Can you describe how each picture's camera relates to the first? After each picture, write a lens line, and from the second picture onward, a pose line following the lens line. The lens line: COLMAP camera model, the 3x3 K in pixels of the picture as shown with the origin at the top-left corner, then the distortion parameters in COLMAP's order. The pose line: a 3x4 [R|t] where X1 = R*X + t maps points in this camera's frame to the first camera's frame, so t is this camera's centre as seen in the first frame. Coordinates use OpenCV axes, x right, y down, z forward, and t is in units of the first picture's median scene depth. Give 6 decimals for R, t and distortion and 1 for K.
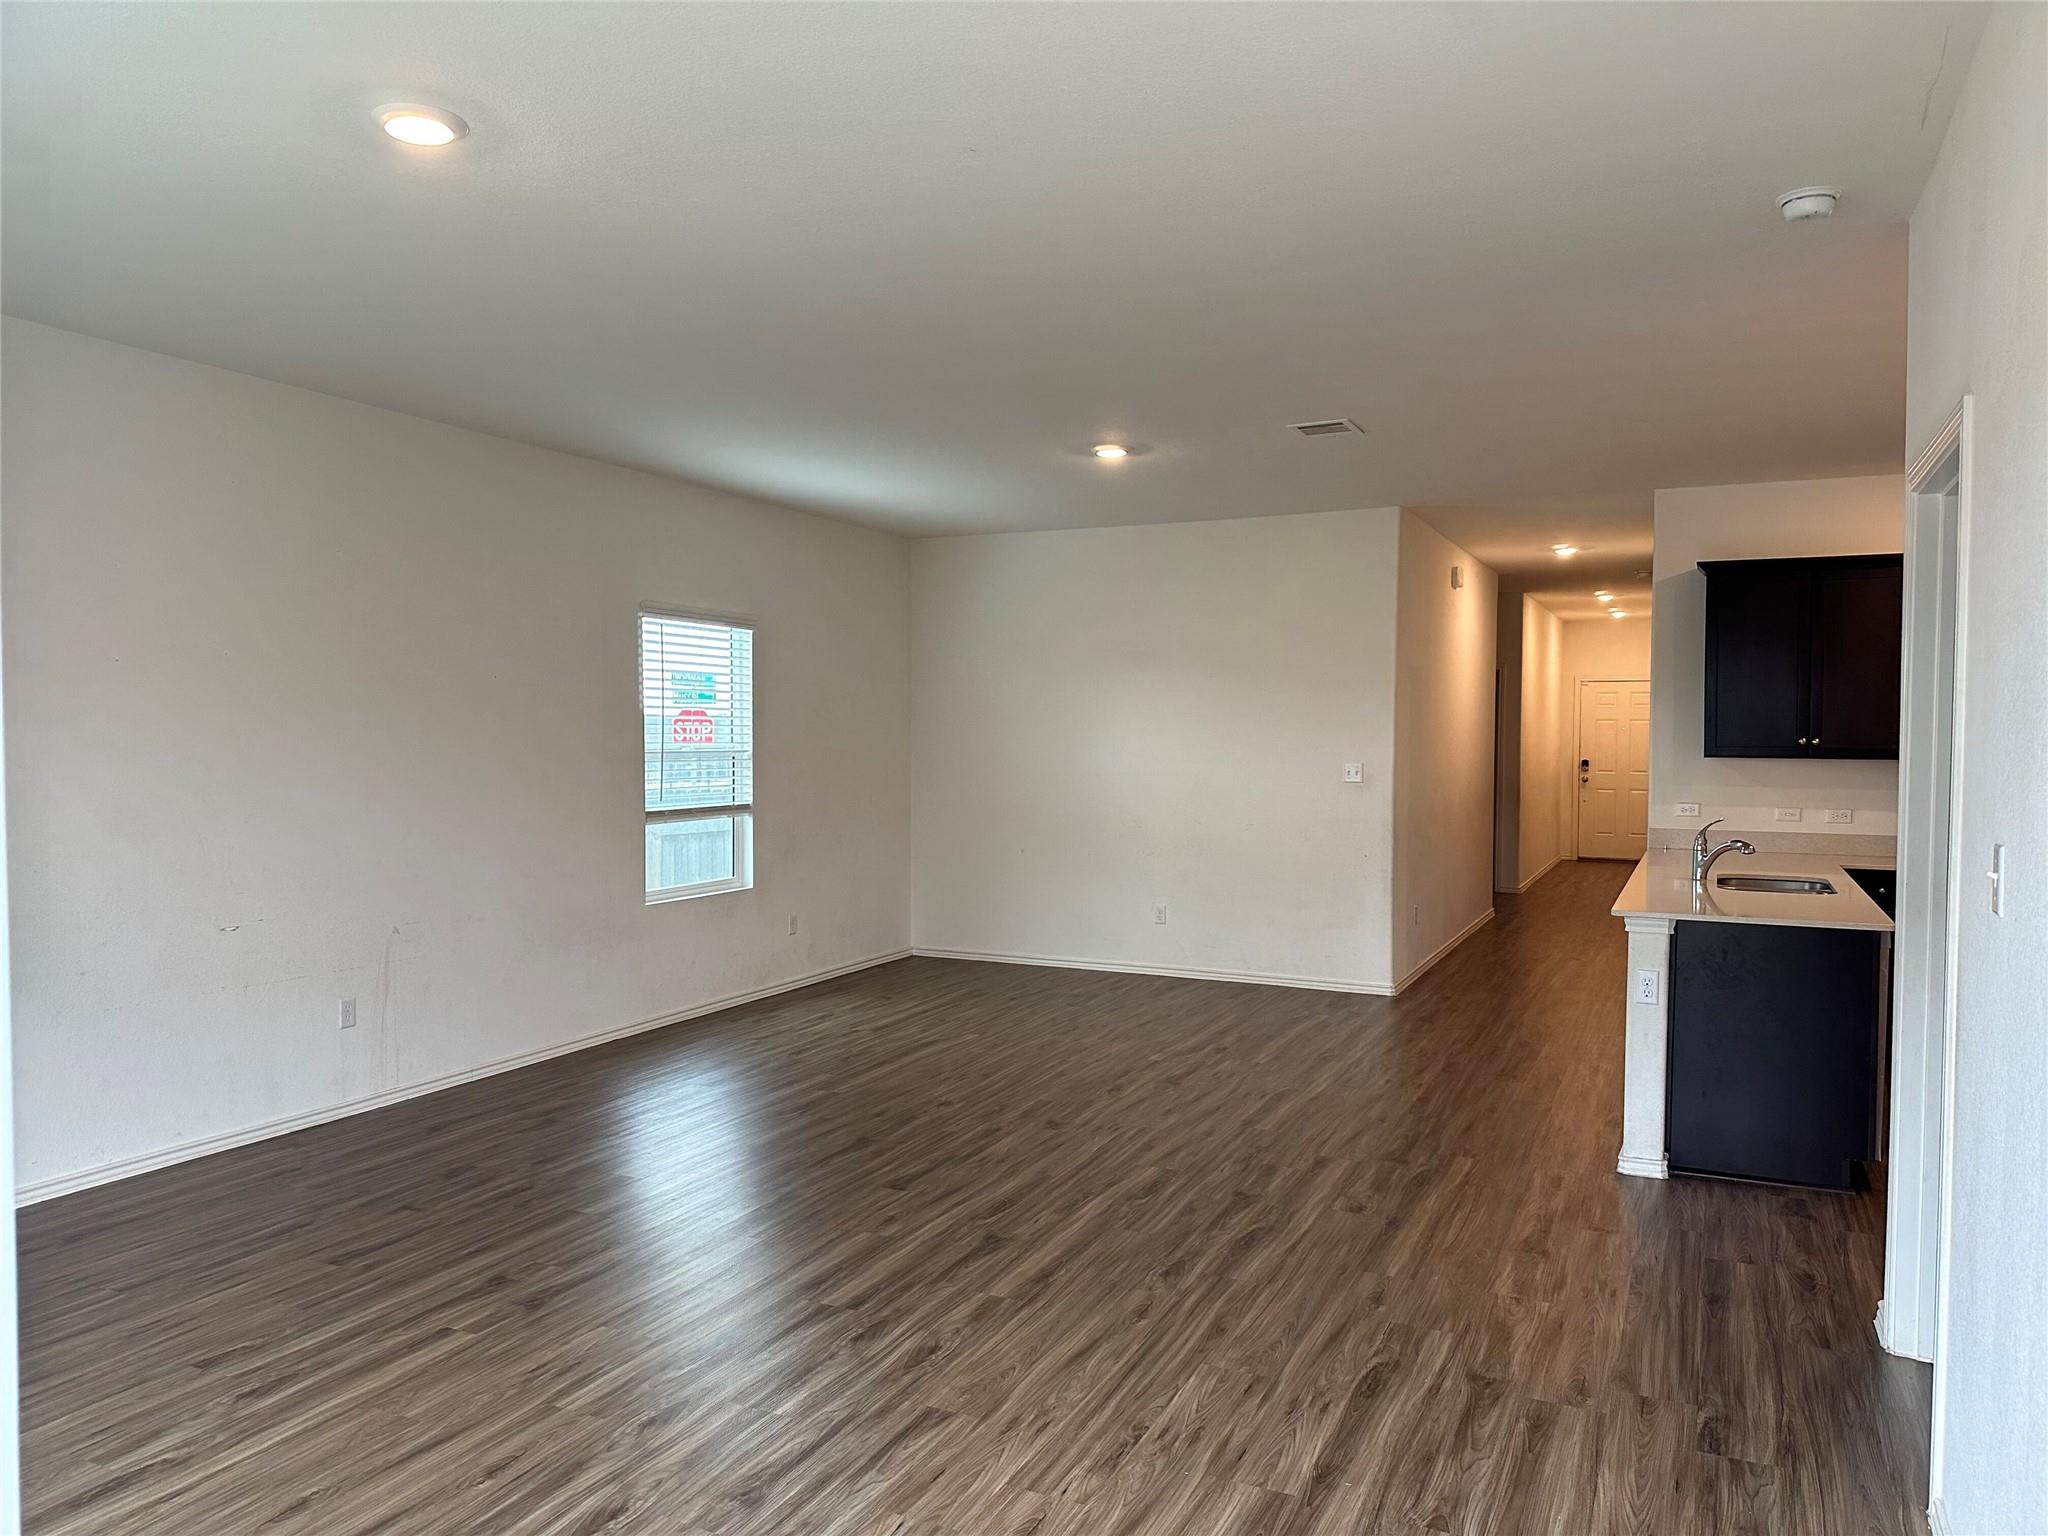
lens RADIAL K [[1435.1, 0, 1024.0], [0, 1435.1, 768.0], [0, 0, 1]] dist [0.036205, -0.036482]
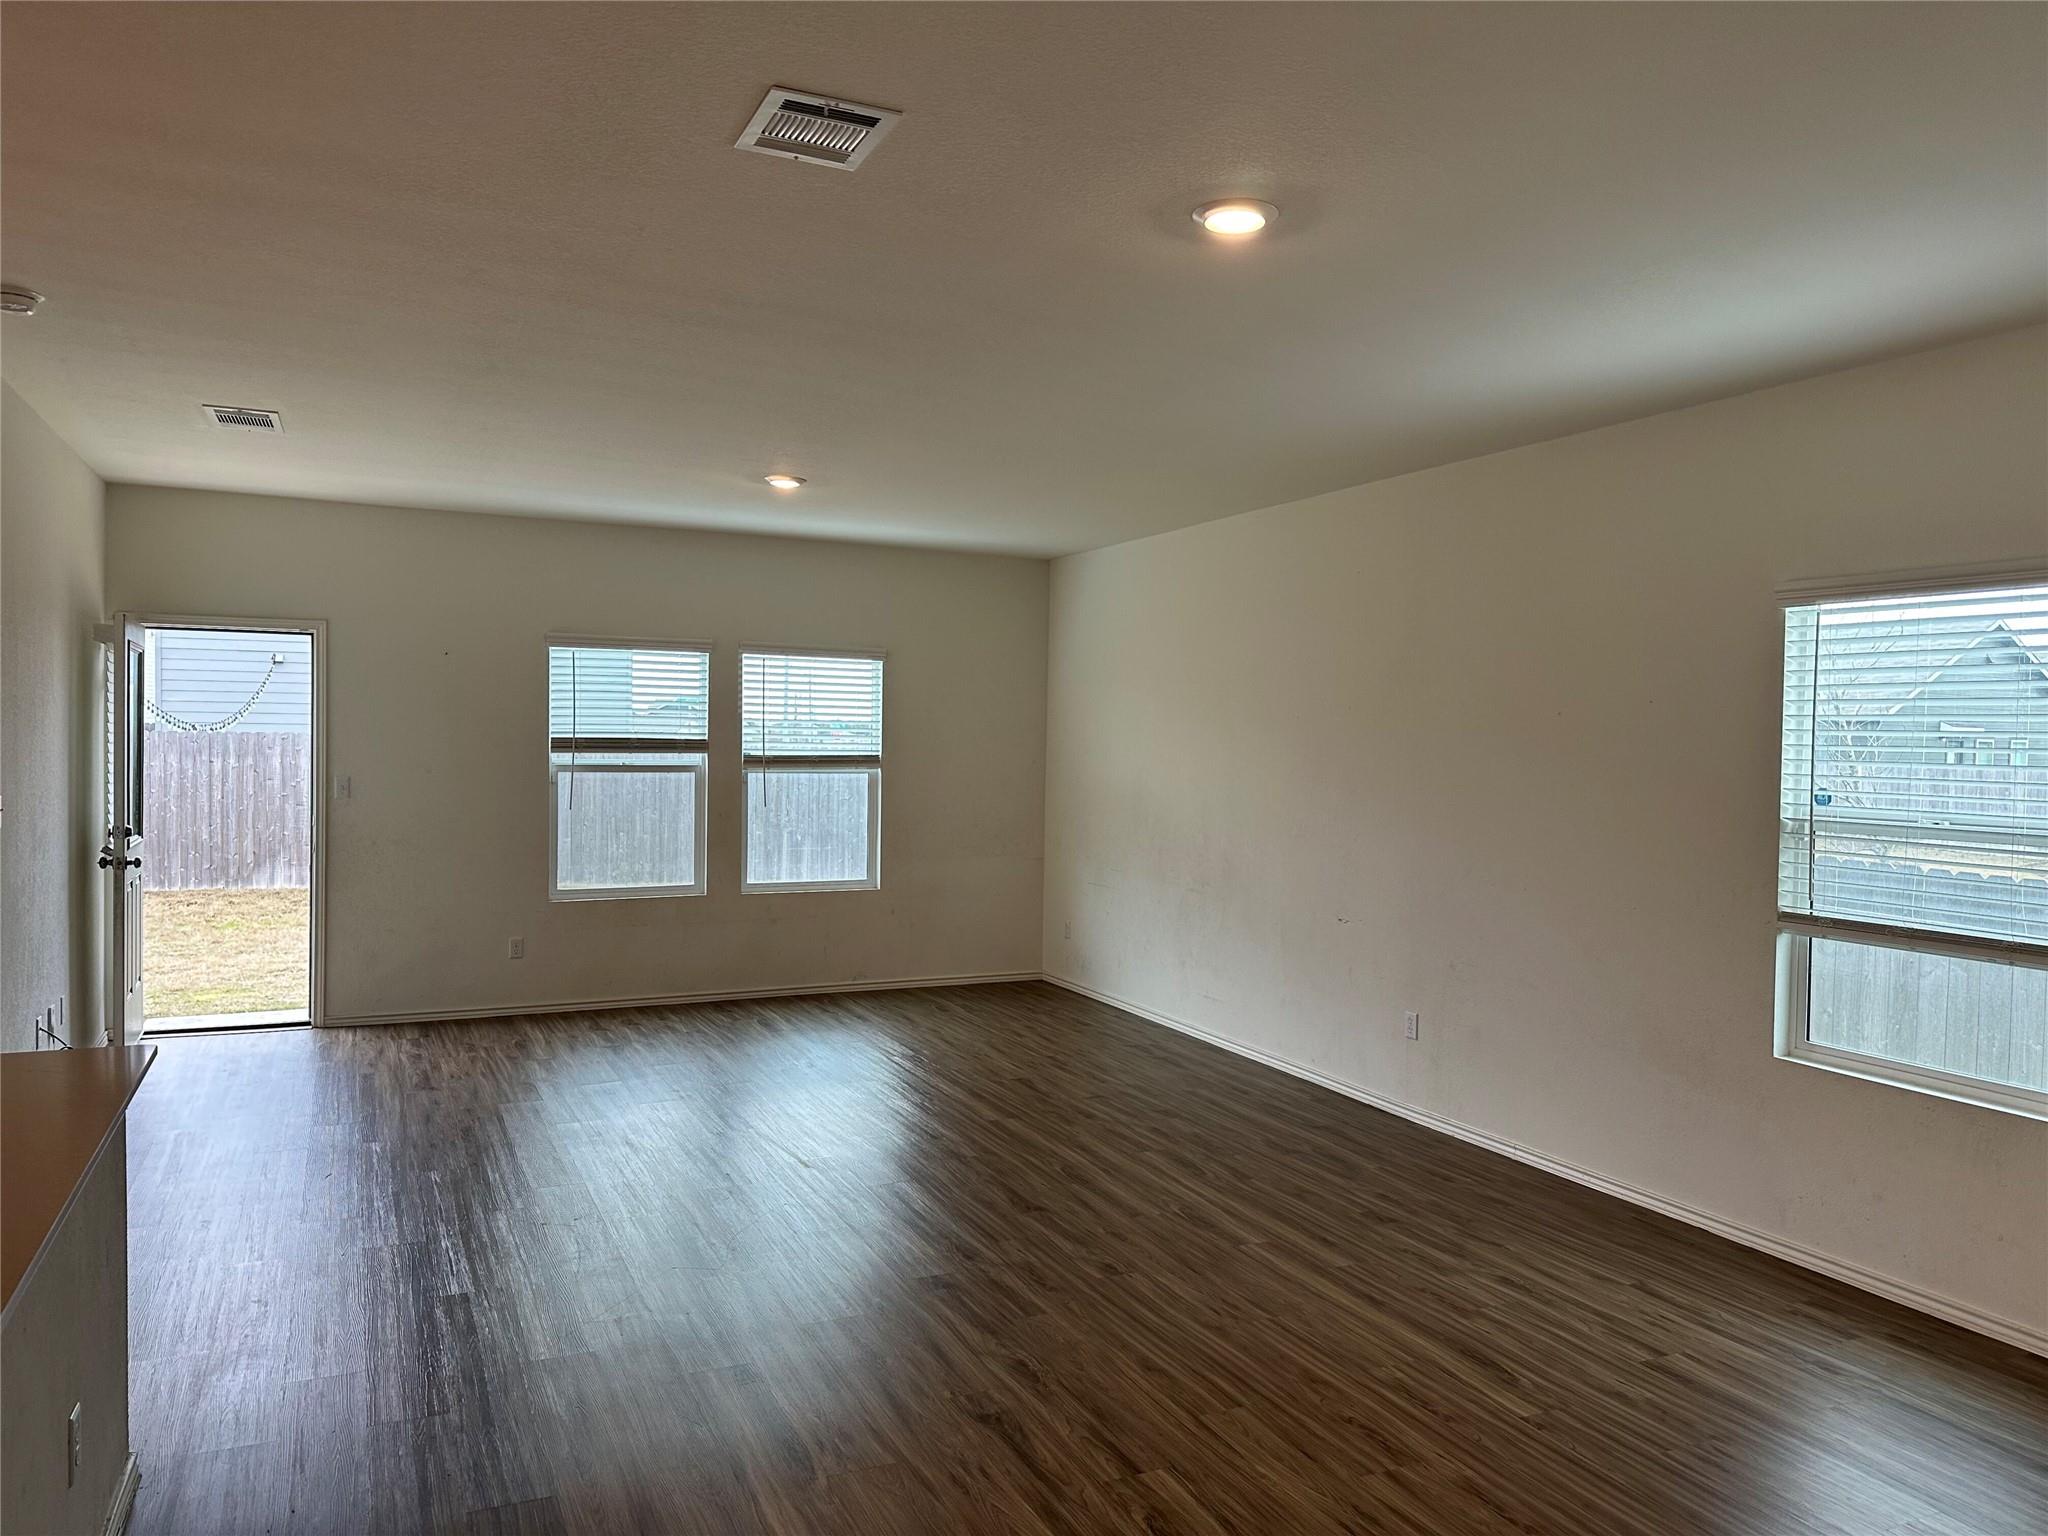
lens RADIAL K [[1435.1, 0, 1024.0], [0, 1435.1, 768.0], [0, 0, 1]] dist [0.036205, -0.036482]
pose [[-0.638436, 0.002525, -0.769671, 0.545425], [-0.042643, 0.998343, 0.038647, -0.052891], [0.768493, 0.057495, -0.637270, 1.419006]]
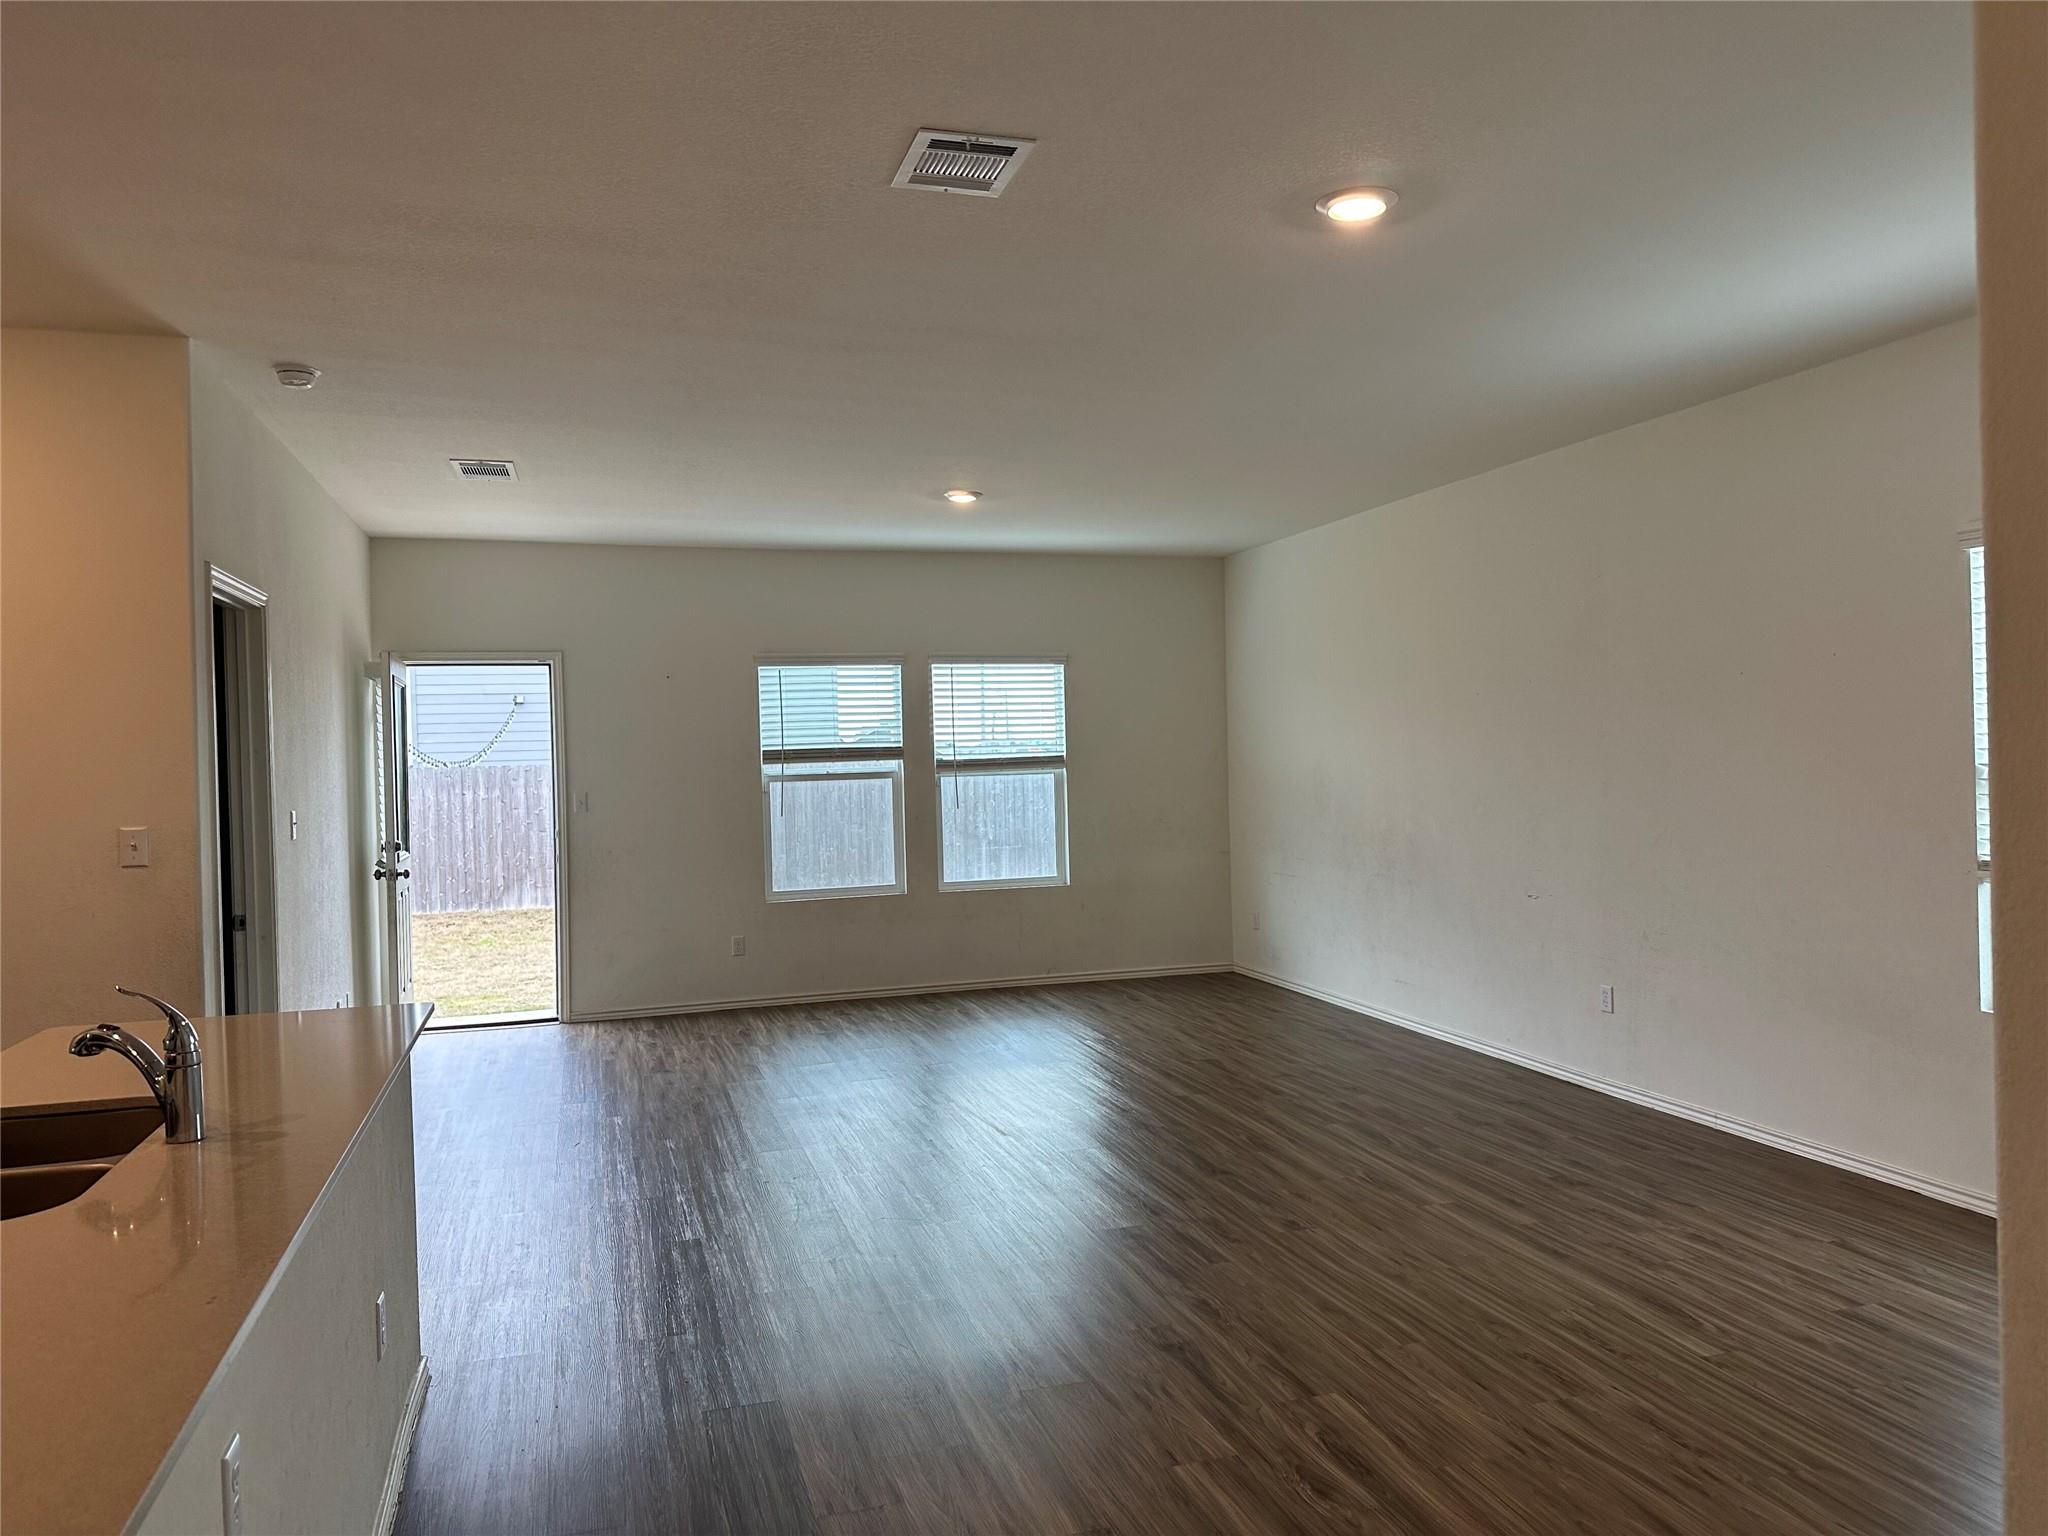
lens RADIAL K [[1410.8, 0, 1017.9], [0, 1410.8, 759.7], [0, 0, 1]] dist [0.175171, -0.276235]
pose [[-0.740997, 0.018128, -0.671263, 0.566041], [0.002623, 0.999706, 0.024103, -0.035304], [0.671503, 0.016099, -0.740827, 1.461280]]
